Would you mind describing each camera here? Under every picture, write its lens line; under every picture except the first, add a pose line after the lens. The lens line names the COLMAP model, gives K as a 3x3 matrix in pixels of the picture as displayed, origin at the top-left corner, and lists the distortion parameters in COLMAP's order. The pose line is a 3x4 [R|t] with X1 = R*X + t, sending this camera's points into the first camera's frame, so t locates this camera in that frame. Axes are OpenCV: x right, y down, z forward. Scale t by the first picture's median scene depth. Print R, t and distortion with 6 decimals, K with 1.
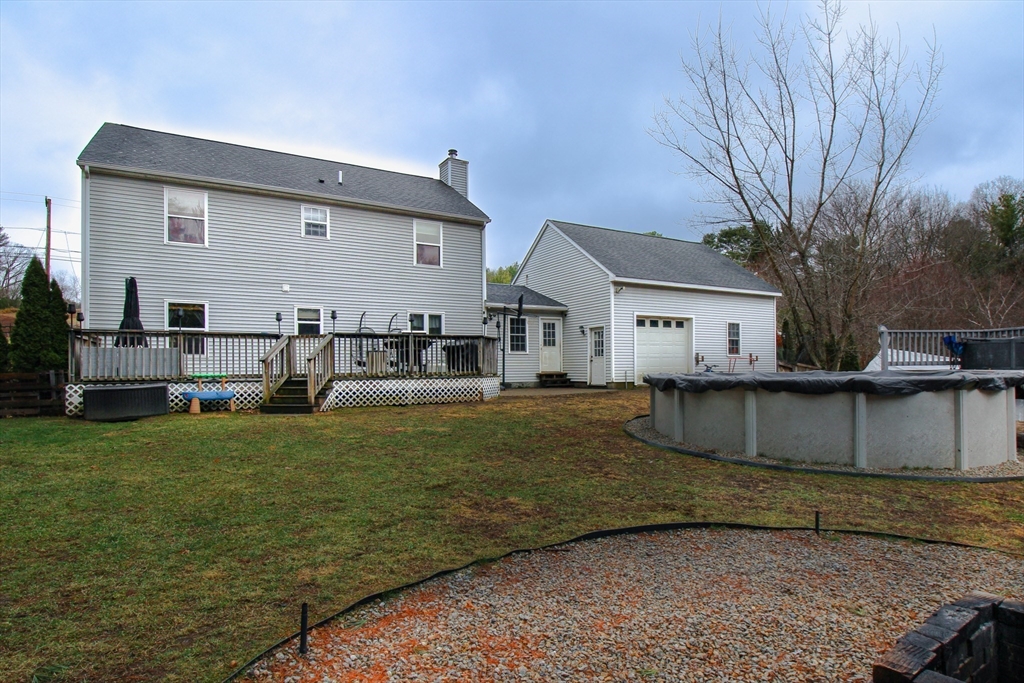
lens RADIAL K [[574.1, 0, 512.1], [0, 574.1, 353.1], [0, 0, 1]] dist [-0.001122, -0.000783]
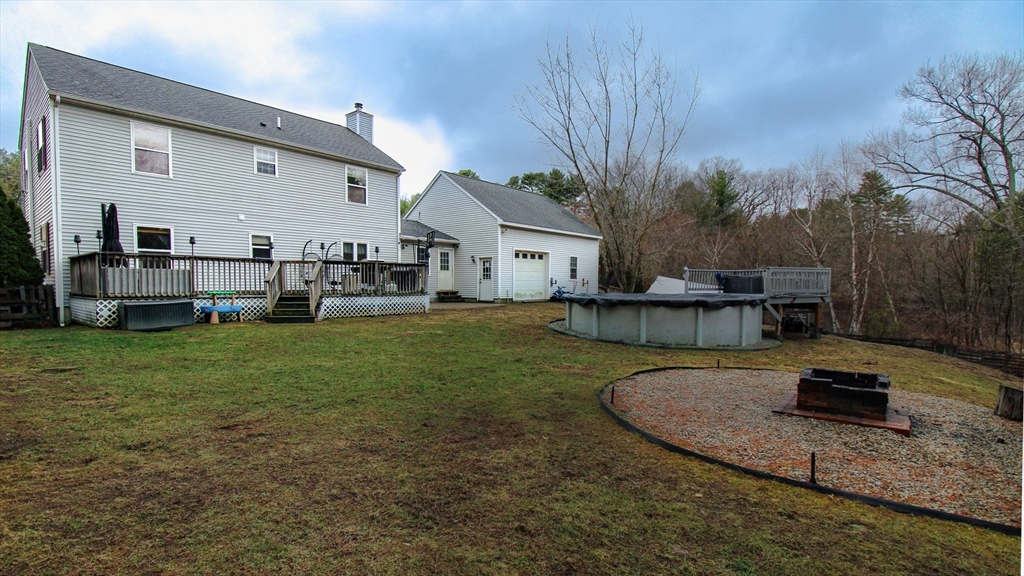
lens RADIAL K [[489.9, 0, 512.0], [0, 489.9, 288.0], [0, 0, 1]] dist [-0.000605, -0.000464]
pose [[0.947903, 0.011385, 0.318355, -0.167318], [-0.021846, 0.999332, 0.029310, -0.009387], [-0.317808, -0.034738, 0.947518, -0.112538]]
